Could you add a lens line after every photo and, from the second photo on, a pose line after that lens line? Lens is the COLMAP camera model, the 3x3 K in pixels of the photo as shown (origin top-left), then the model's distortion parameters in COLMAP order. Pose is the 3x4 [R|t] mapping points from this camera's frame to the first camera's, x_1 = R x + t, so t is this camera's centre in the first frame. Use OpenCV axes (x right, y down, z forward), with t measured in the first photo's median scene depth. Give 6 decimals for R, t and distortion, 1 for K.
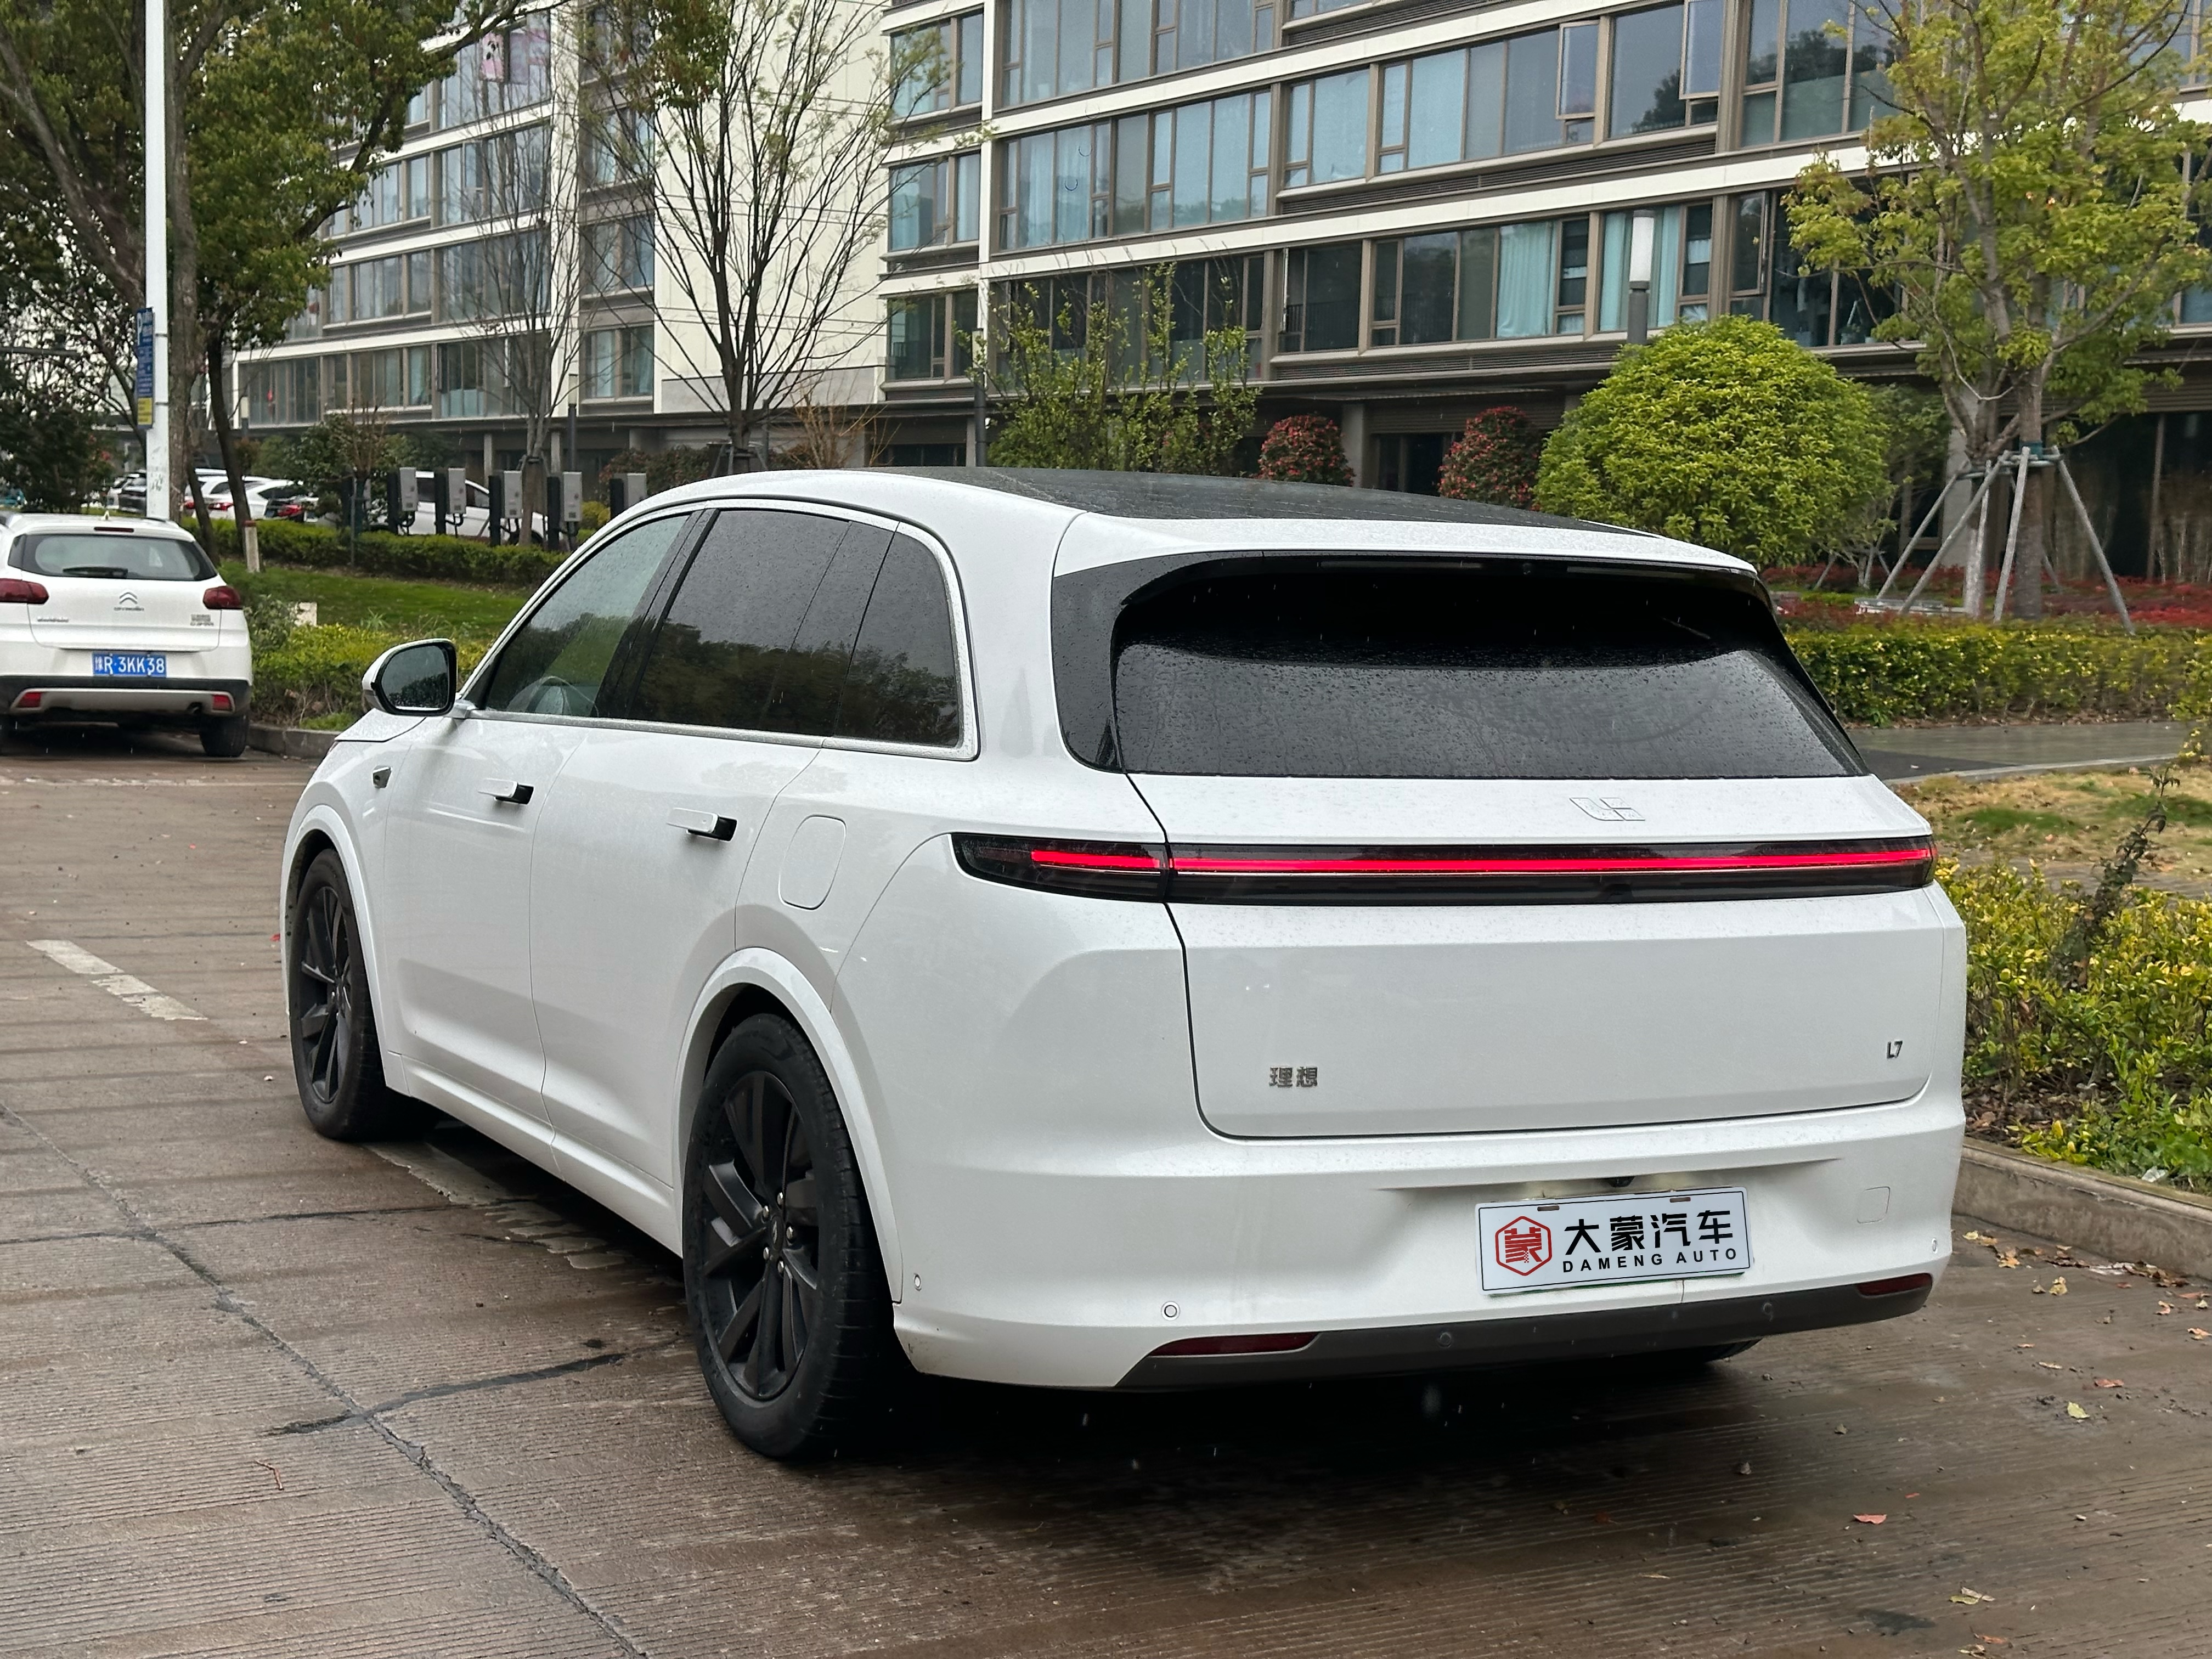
lens RADIAL K [[3131.2, 0, 1105.8], [0, 3131.2, 829.3], [0, 0, 1]] dist [0.197186, -0.009195]
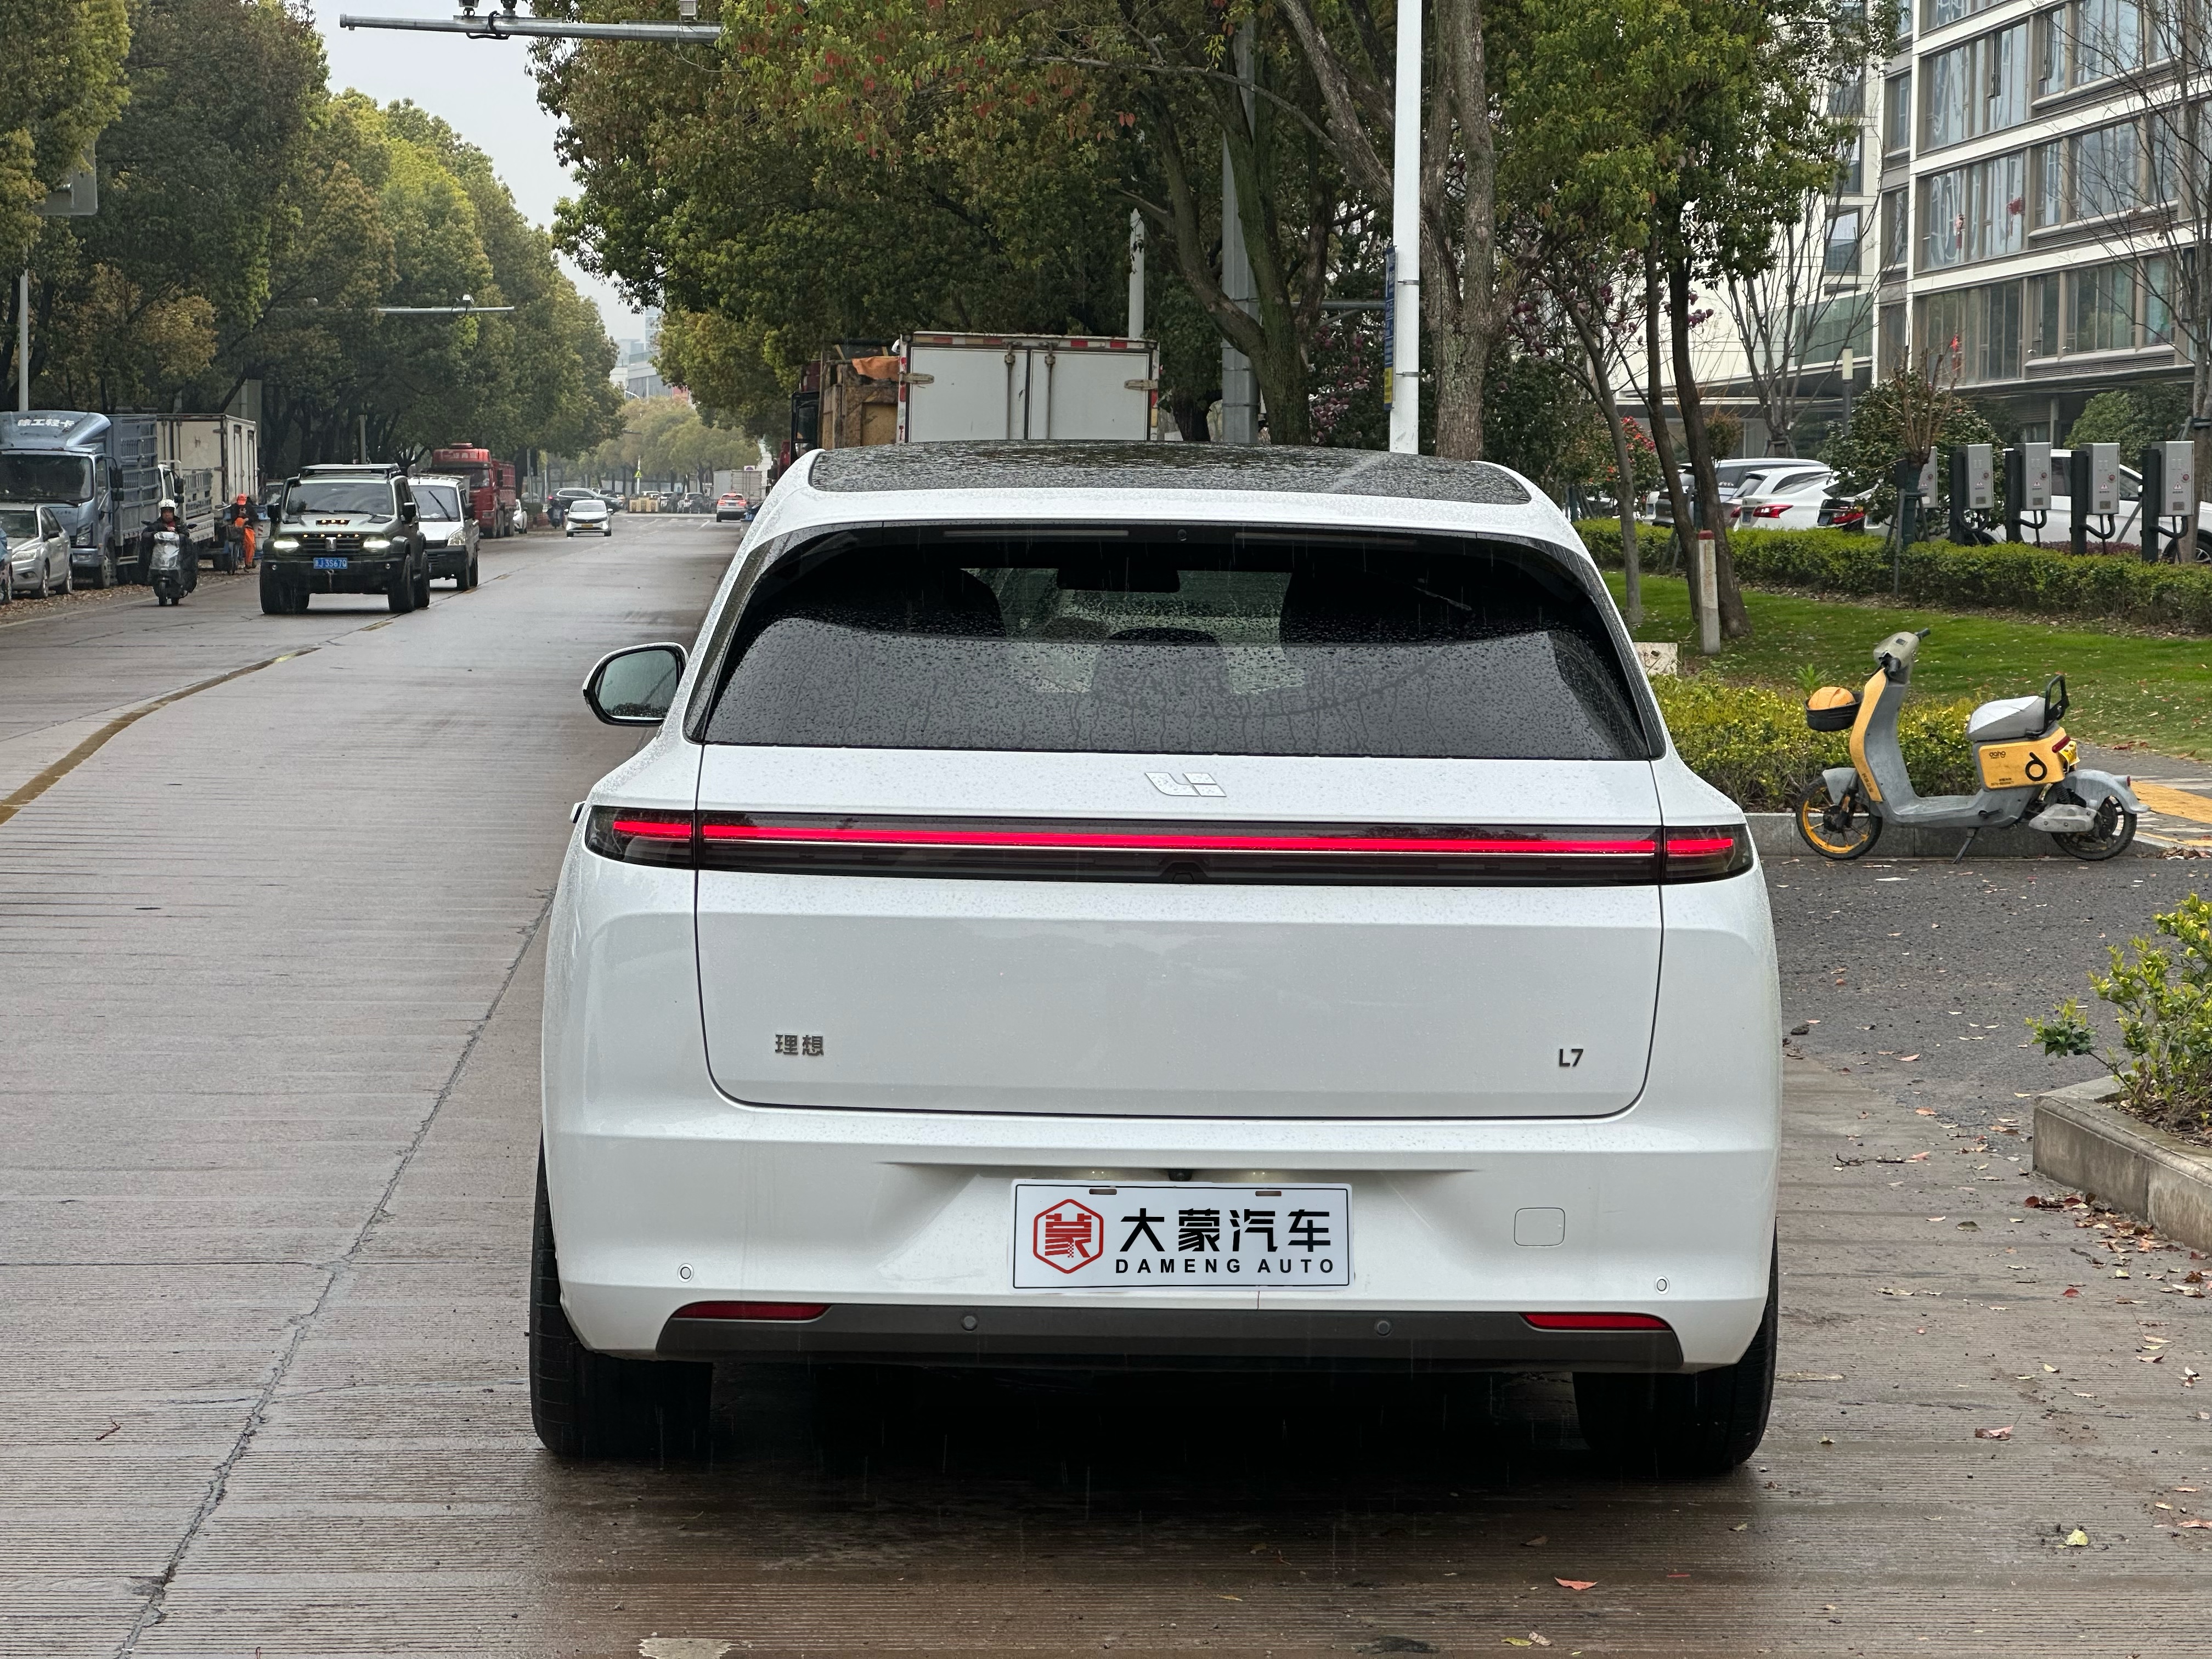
lens RADIAL K [[5033.6, 0, 1105.7], [0, 5033.6, 829.7], [0, 0, 1]] dist [0.013188, 3.526613]
pose [[0.899928, 0.006822, -0.435986, 0.784092], [-0.023066, 0.999222, -0.031975, 0.055242], [0.435429, 0.038832, 0.899385, -0.373425]]
